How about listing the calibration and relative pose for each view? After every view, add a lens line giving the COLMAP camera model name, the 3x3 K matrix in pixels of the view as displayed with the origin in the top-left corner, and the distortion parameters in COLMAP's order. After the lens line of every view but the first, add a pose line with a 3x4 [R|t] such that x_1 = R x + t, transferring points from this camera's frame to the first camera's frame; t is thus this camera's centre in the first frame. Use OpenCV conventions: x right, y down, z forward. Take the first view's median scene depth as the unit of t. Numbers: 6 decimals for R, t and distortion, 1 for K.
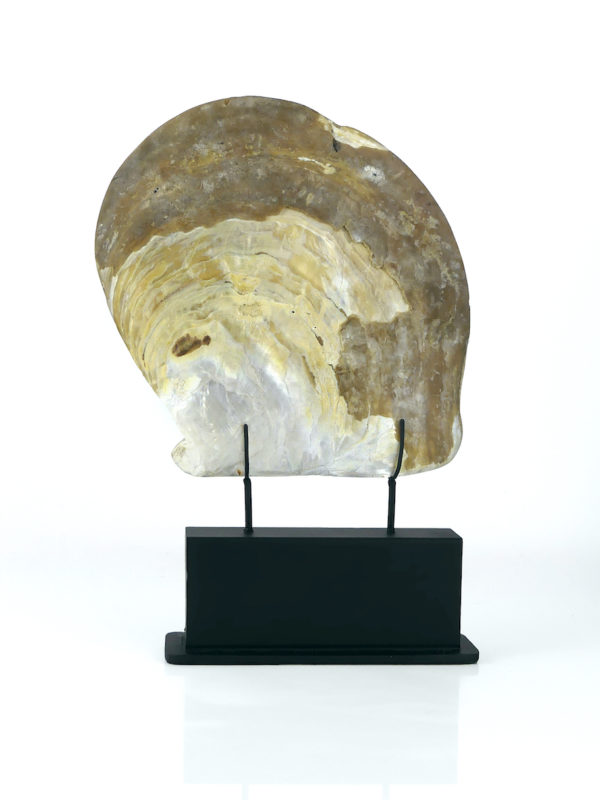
lens RADIAL K [[1580.3, 0, 300.0], [0, 1580.3, 400.0], [0, 0, 1]] dist [0.035319, -0.120339]
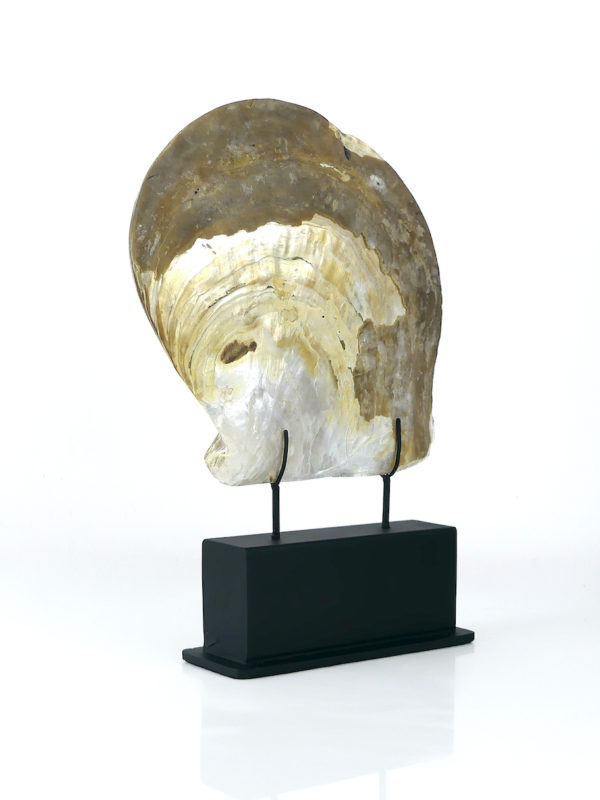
lens RADIAL K [[1580.3, 0, 300.0], [0, 1580.3, 400.0], [0, 0, 1]] dist [0.035319, -0.120339]
pose [[0.830853, -0.037040, 0.555257, -0.574833], [0.034712, 0.999289, 0.014720, -0.017749], [-0.555408, 0.007043, 0.831548, 0.167572]]
